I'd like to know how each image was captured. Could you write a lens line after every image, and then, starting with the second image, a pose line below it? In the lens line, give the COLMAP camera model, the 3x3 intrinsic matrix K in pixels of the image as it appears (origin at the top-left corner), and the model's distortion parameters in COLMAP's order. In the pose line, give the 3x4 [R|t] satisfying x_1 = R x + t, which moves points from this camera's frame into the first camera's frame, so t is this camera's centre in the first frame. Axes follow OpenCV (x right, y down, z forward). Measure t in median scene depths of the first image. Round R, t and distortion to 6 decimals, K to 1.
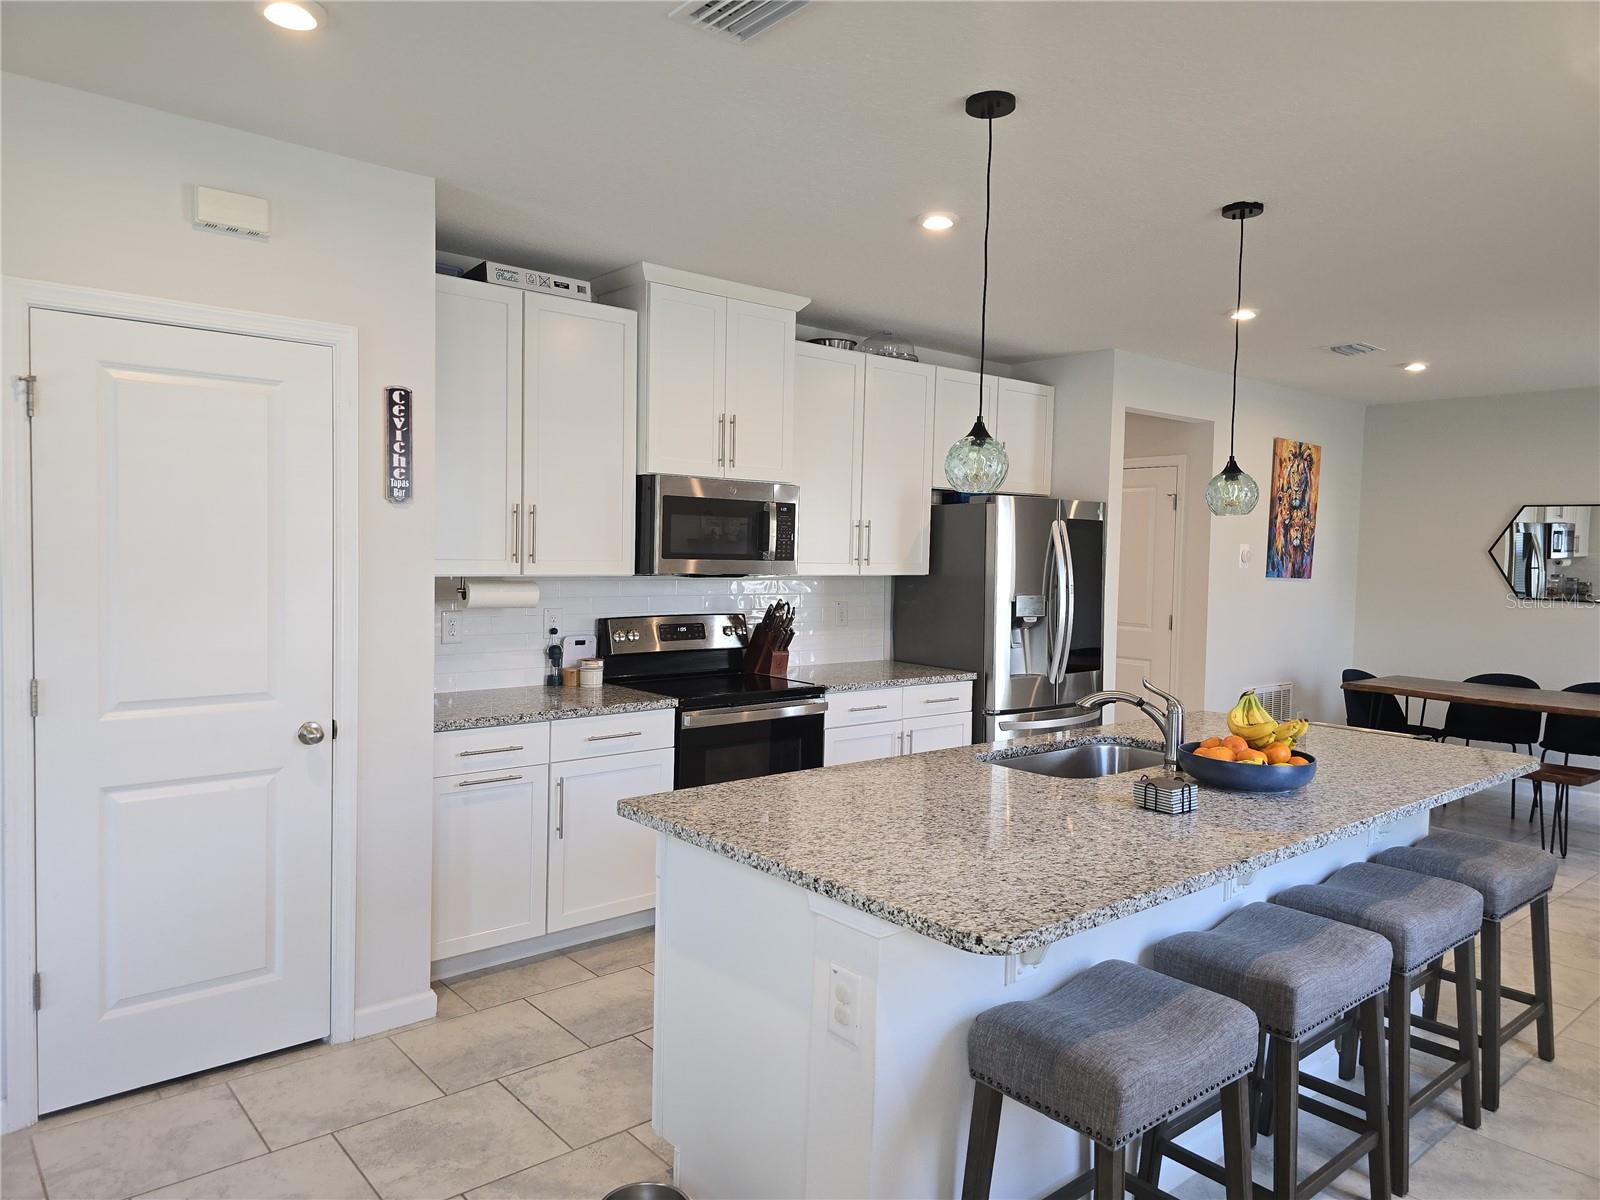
lens RADIAL K [[1072.7, 0, 808.9], [0, 1072.7, 585.0], [0, 0, 1]] dist [0.053151, -0.027541]
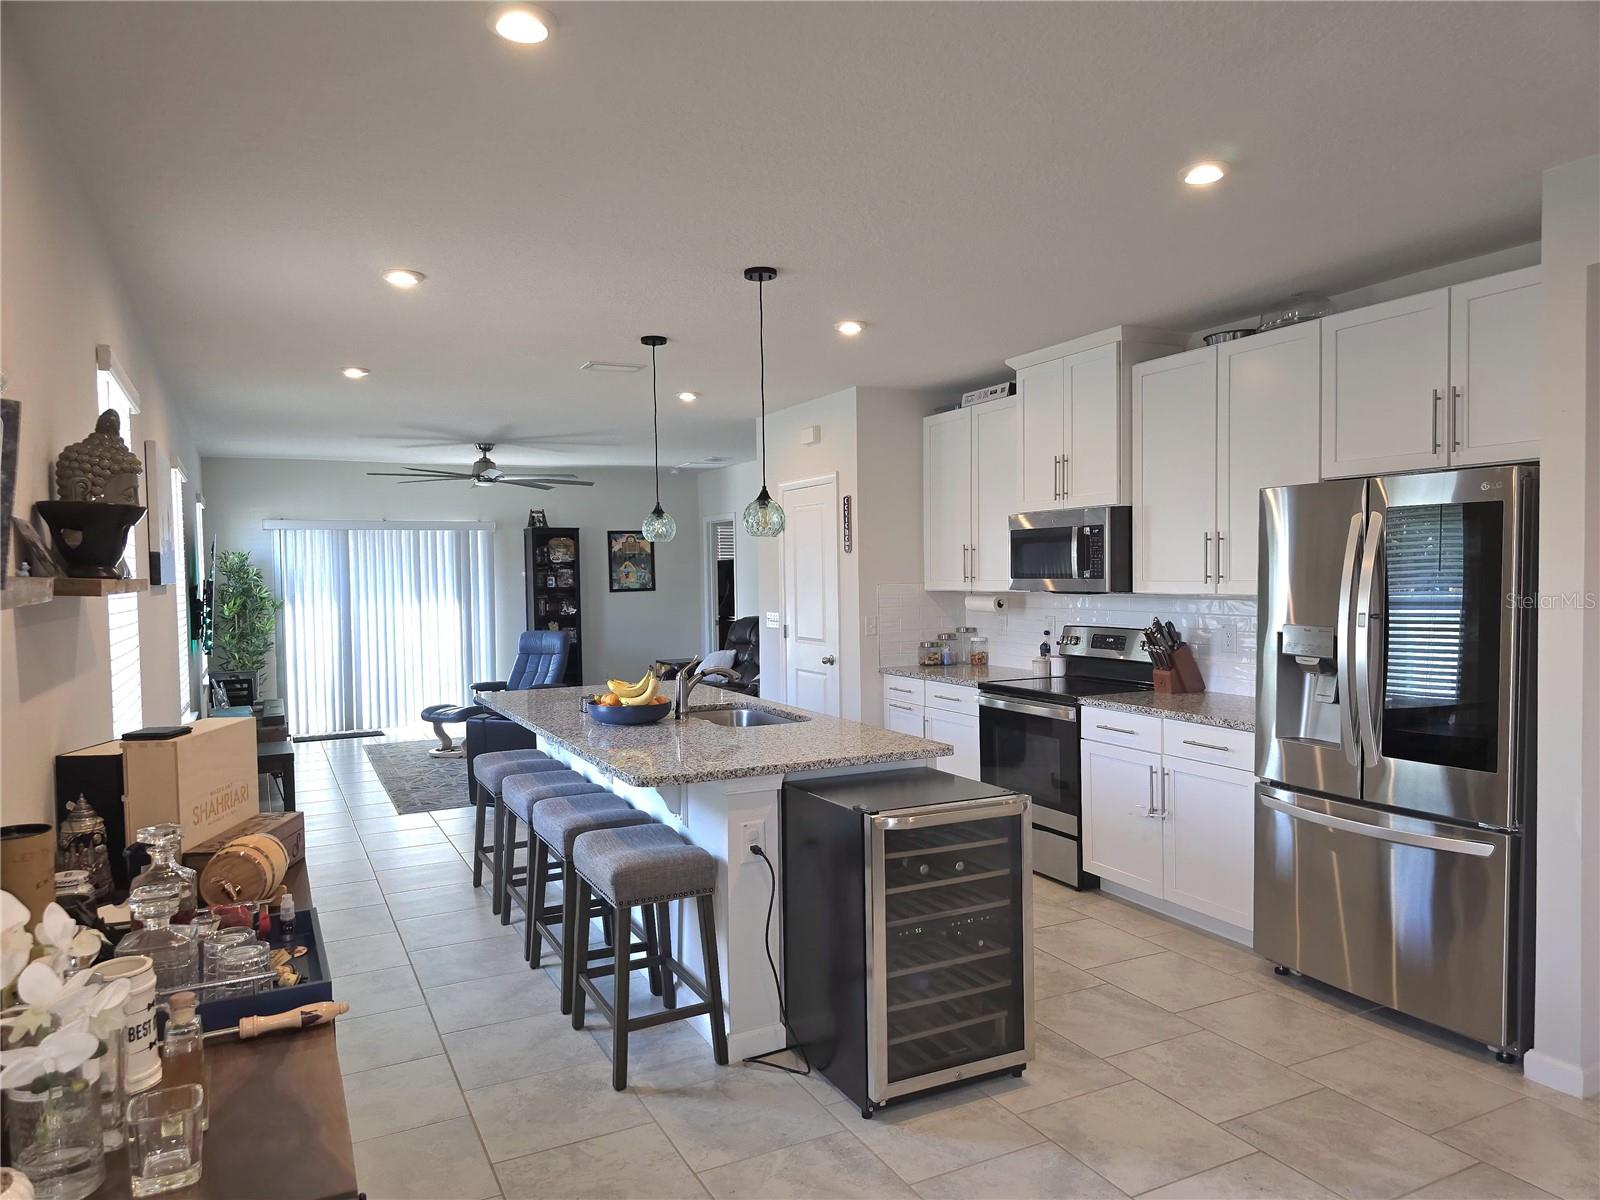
lens RADIAL K [[1072.7, 0, 803.3], [0, 1072.7, 613.3], [0, 0, 1]] dist [0.053151, -0.027541]
pose [[-0.250219, 0.020286, -0.967977, 1.284282], [-0.025568, 0.999293, 0.027551, -0.012641], [0.967852, 0.031643, -0.249524, 1.154245]]
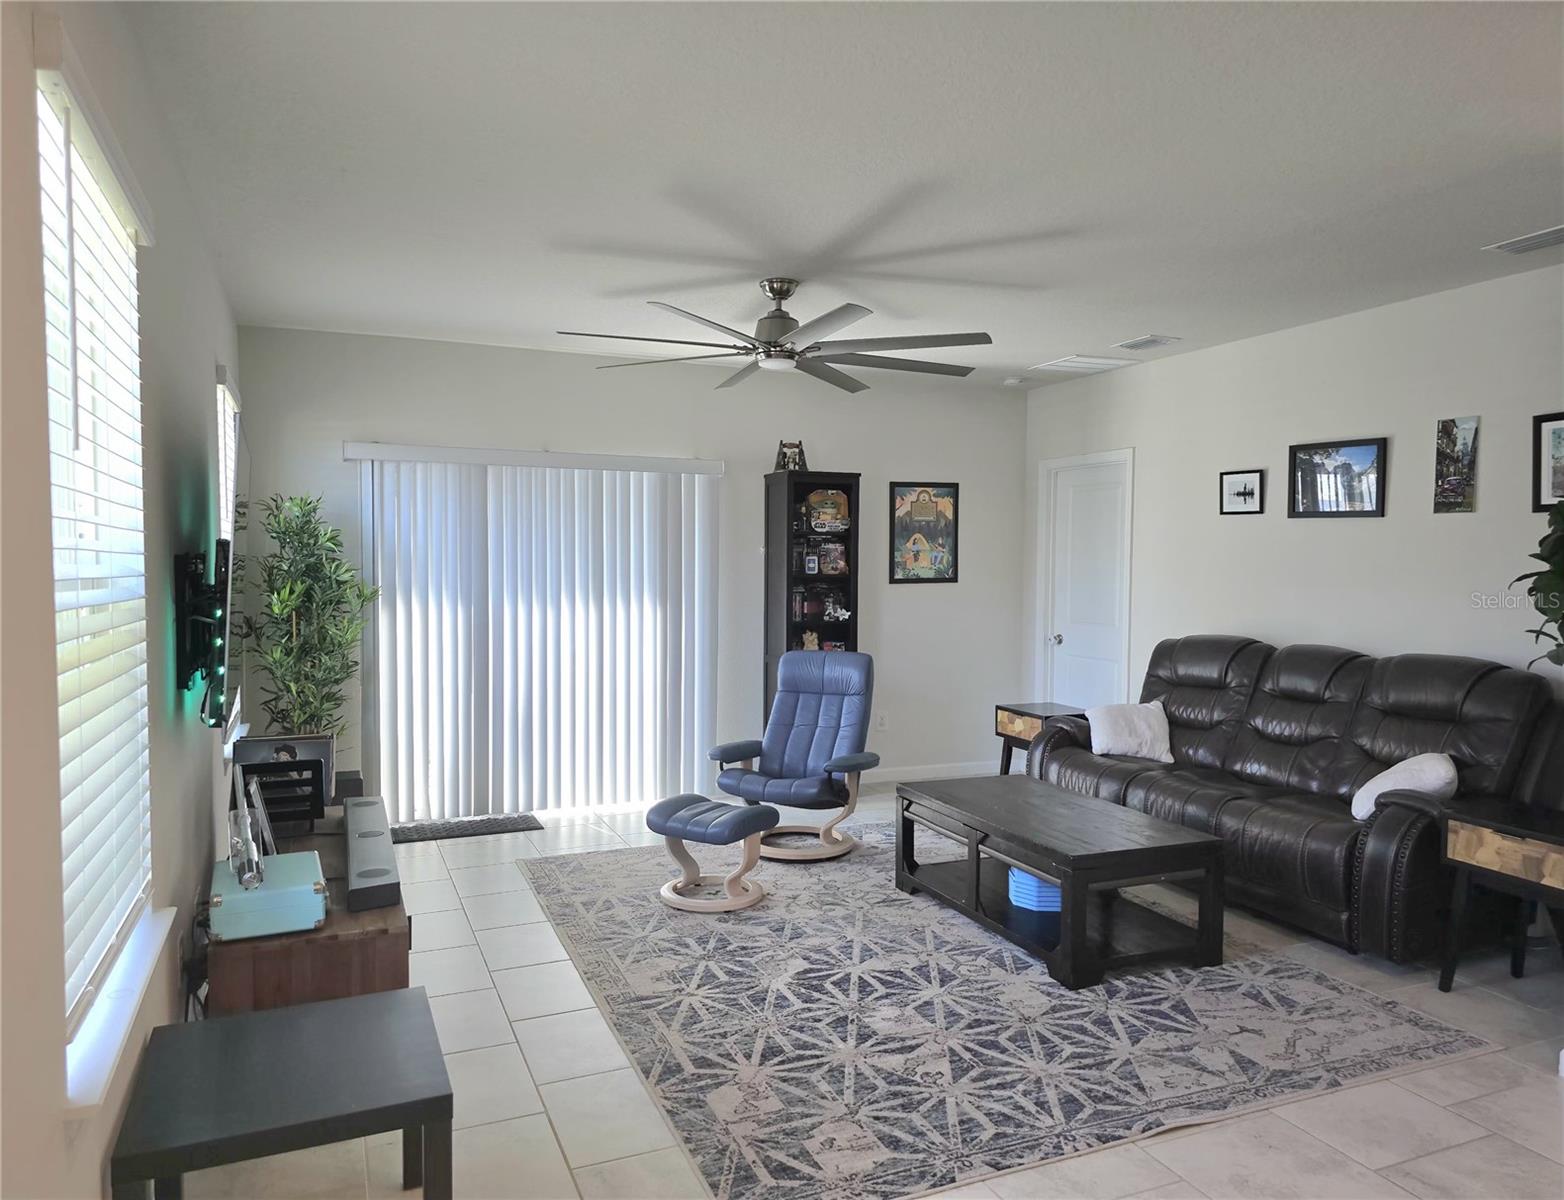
lens RADIAL K [[1085.9, 0, 778.8], [0, 1085.9, 612.6], [0, 0, 1]] dist [0.081505, 0.000597]
pose [[-0.319510, 0.021733, -0.947334, 0.329106], [-0.046312, 0.998184, 0.038519, 0.011473], [0.946450, 0.056180, -0.317924, 0.301447]]
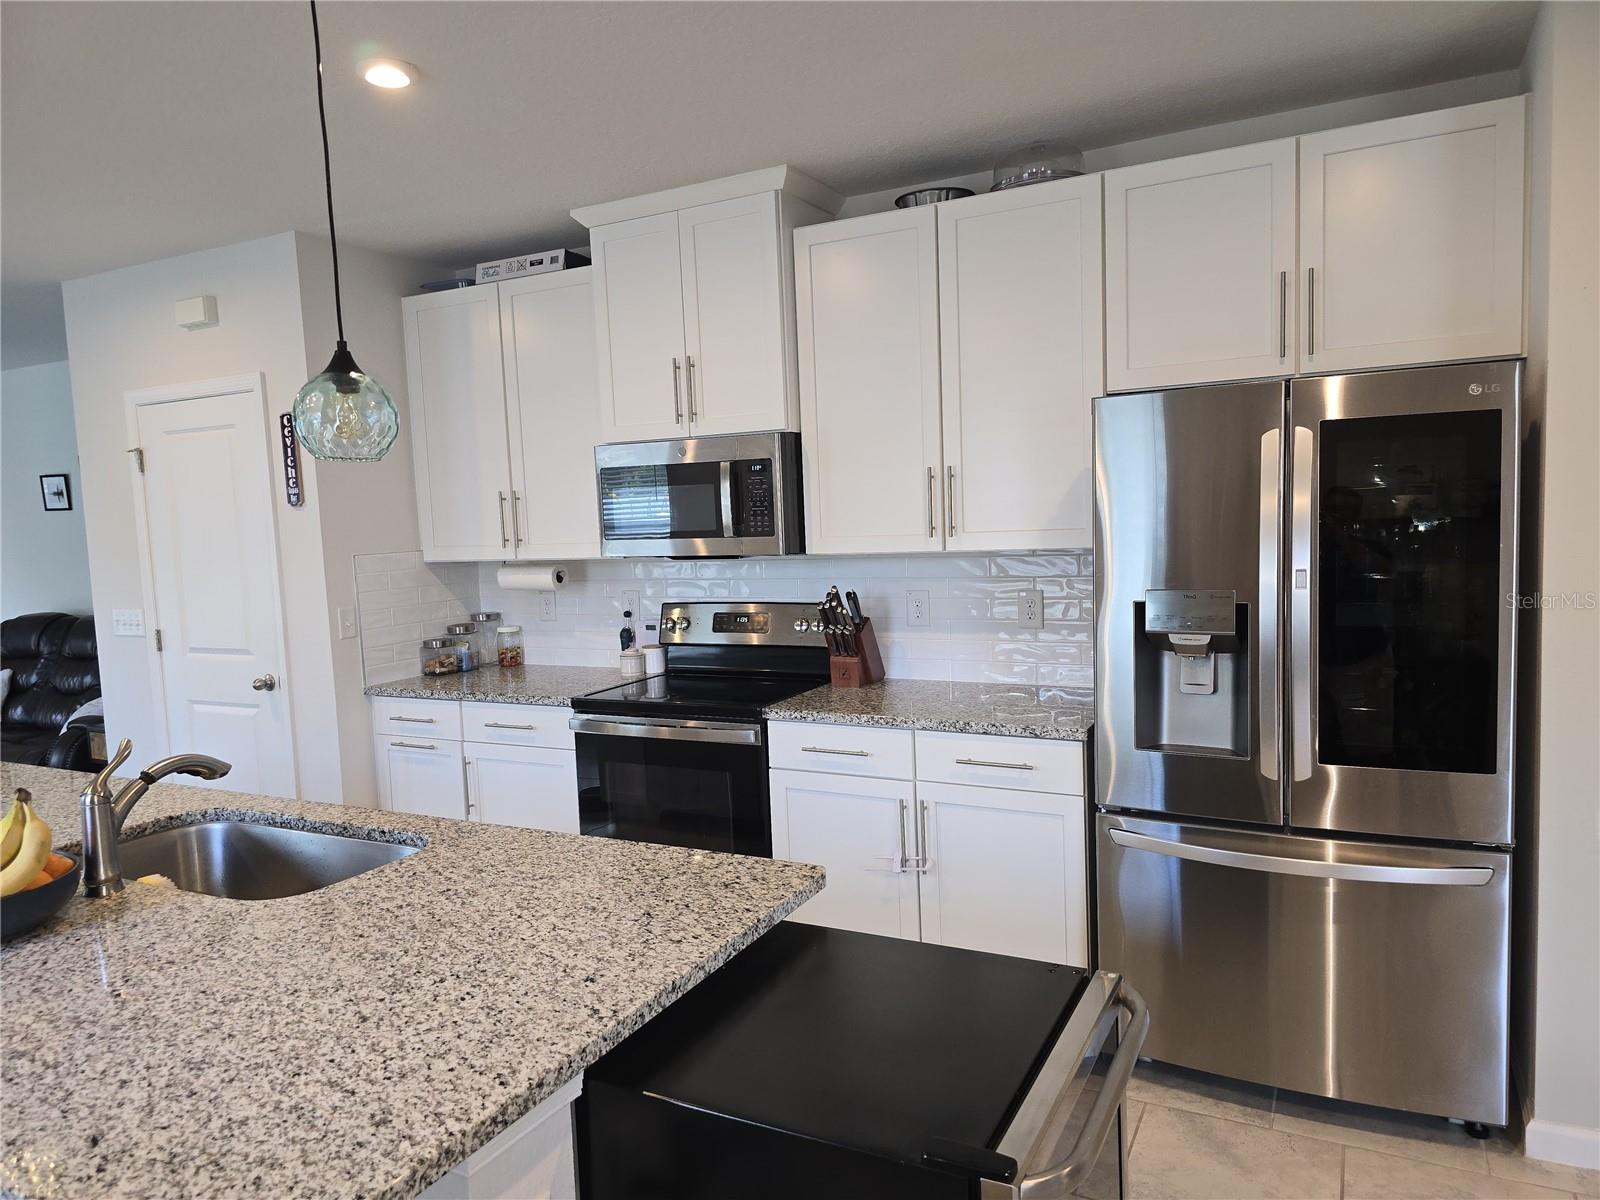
lens RADIAL K [[1072.7, 0, 800.0], [0, 1072.7, 607.1], [0, 0, 1]] dist [0.053151, -0.027541]
pose [[0.361426, 0.047023, -0.931214, 0.805508], [0.014583, 0.998320, 0.056071, -0.017774], [0.932287, -0.033845, 0.360133, 0.882171]]
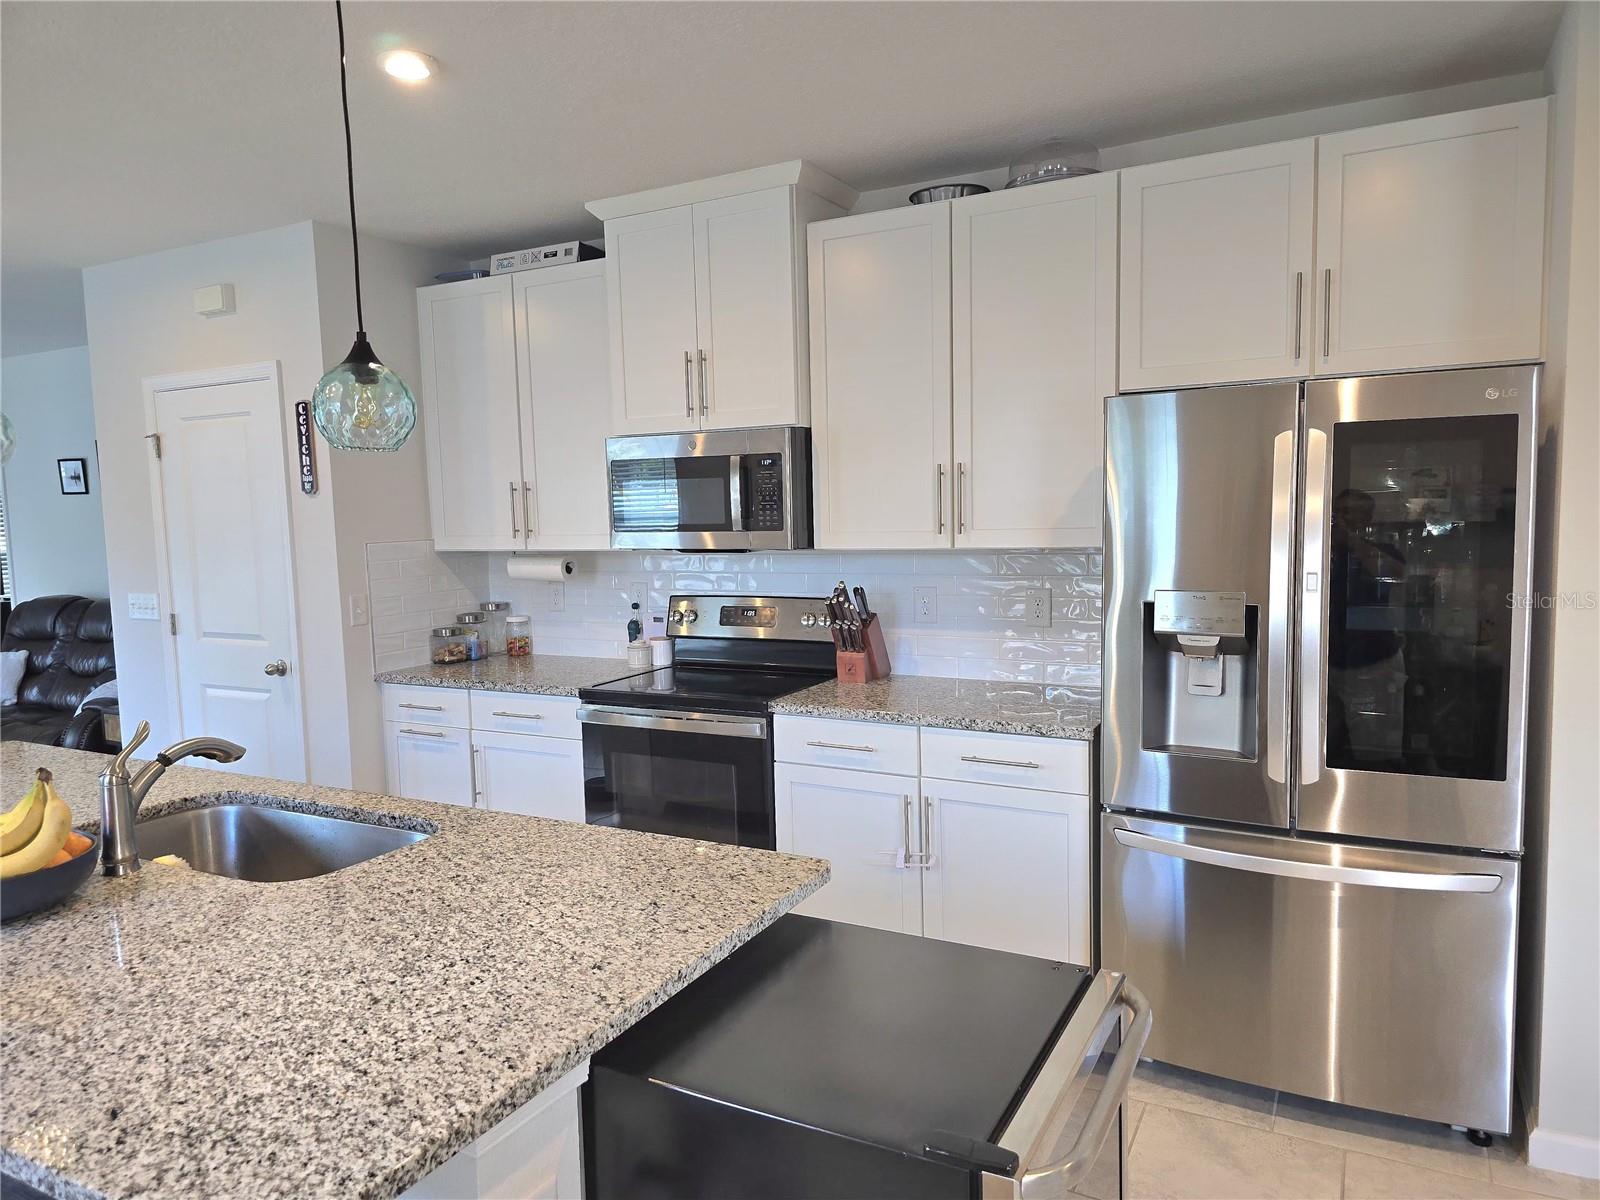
lens RADIAL K [[1072.7, 0, 789.7], [0, 1072.7, 606.2], [0, 0, 1]] dist [0.053151, -0.027541]
pose [[0.346741, 0.057046, -0.936225, 0.807281], [-0.000581, 0.998162, 0.060605, -0.018336], [0.937961, -0.020470, 0.346137, 0.879869]]
